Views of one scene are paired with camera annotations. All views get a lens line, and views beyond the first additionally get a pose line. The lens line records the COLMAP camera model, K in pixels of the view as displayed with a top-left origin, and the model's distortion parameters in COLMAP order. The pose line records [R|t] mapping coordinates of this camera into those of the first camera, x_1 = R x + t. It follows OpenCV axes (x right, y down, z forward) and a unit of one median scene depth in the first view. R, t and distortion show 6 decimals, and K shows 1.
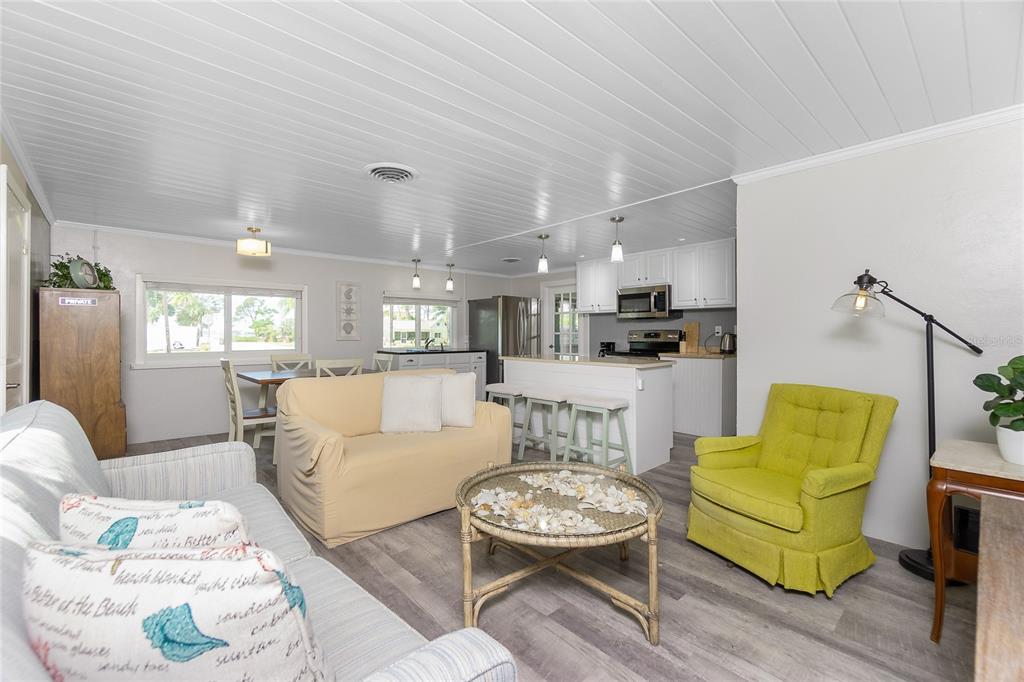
lens RADIAL K [[448.4, 0, 510.2], [0, 448.4, 330.4], [0, 0, 1]] dist [-0.001254, -0.000108]
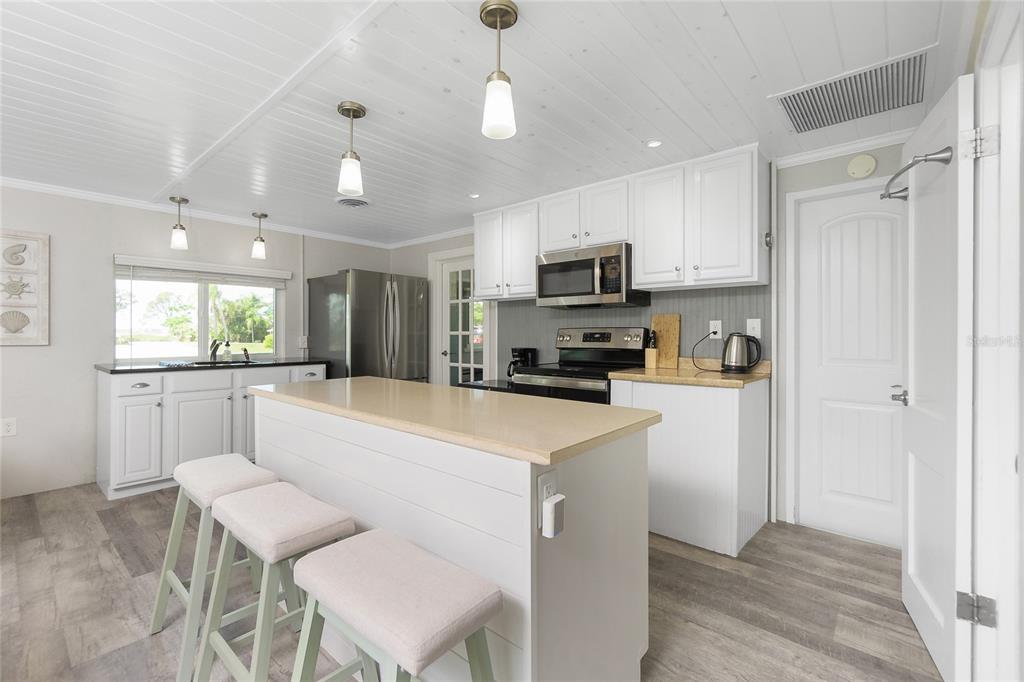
lens RADIAL K [[440.3, 0, 512.0], [0, 440.3, 341.0], [0, 0, 1]] dist [-0.017541, 0.000005]
pose [[0.993808, 0.001097, 0.111105, 0.143408], [-0.003882, 0.999683, 0.024858, 0.002429], [-0.111042, -0.025136, 0.993498, 0.443660]]
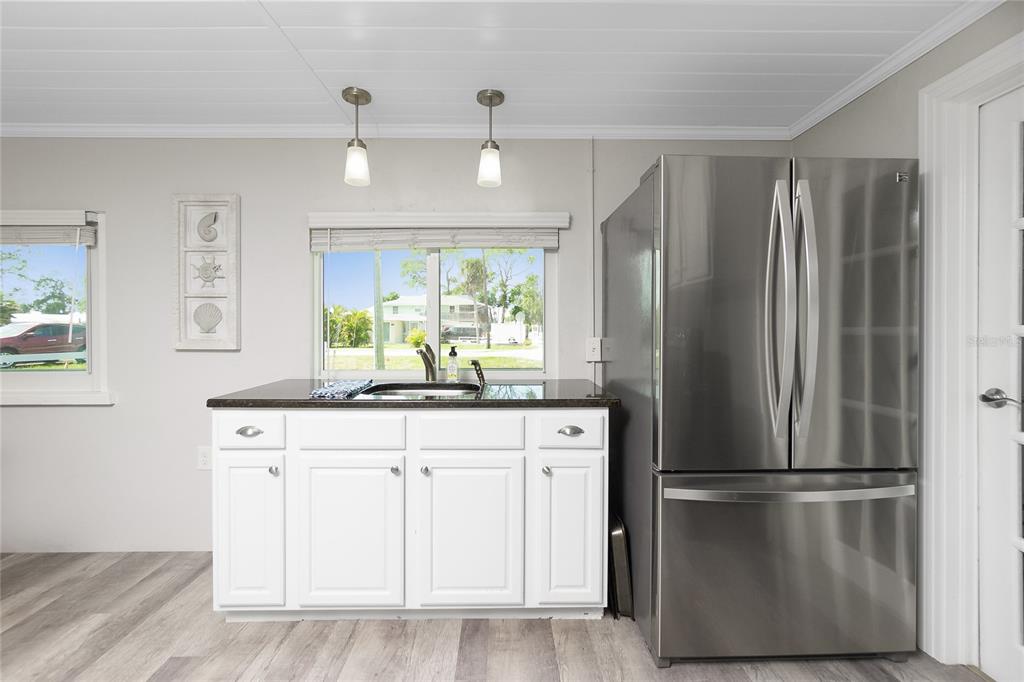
lens RADIAL K [[448.4, 0, 510.2], [0, 448.4, 330.4], [0, 0, 1]] dist [-0.001254, -0.000108]
pose [[0.742629, 0.001484, -0.669701, 0.080624], [0.006914, 0.999927, 0.009883, 0.003442], [0.669667, -0.011970, 0.742565, 0.875861]]
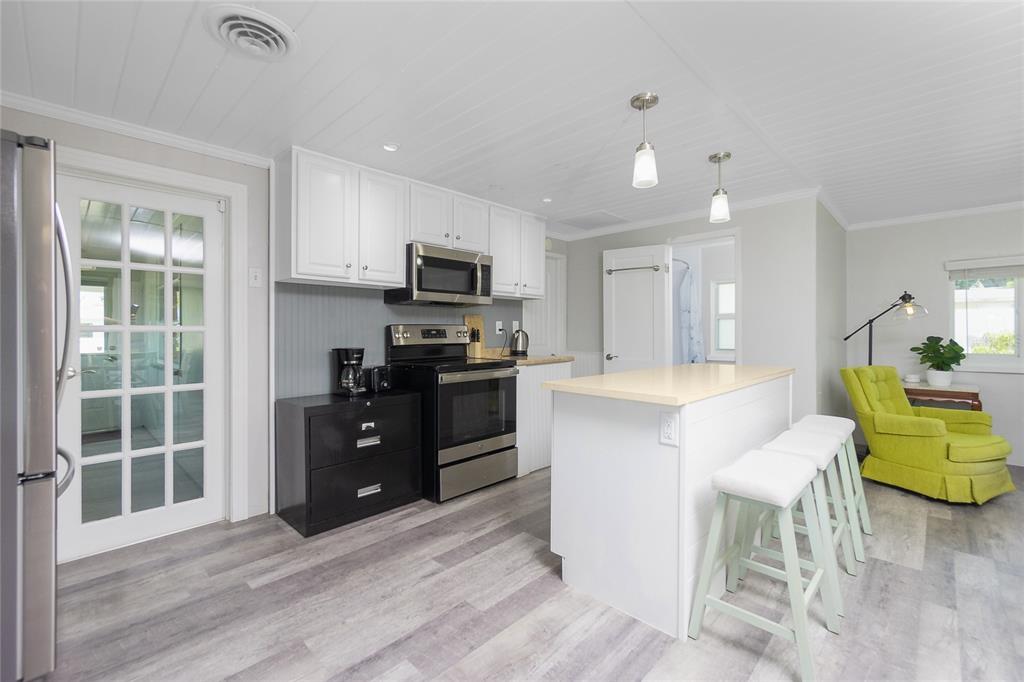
lens RADIAL K [[448.4, 0, 510.2], [0, 448.4, 330.4], [0, 0, 1]] dist [-0.001254, -0.000108]
pose [[-0.030029, -0.000471, 0.999549, -0.257172], [-0.012534, 0.999921, 0.000094, 0.005332], [-0.999470, -0.012526, -0.030033, 0.876660]]
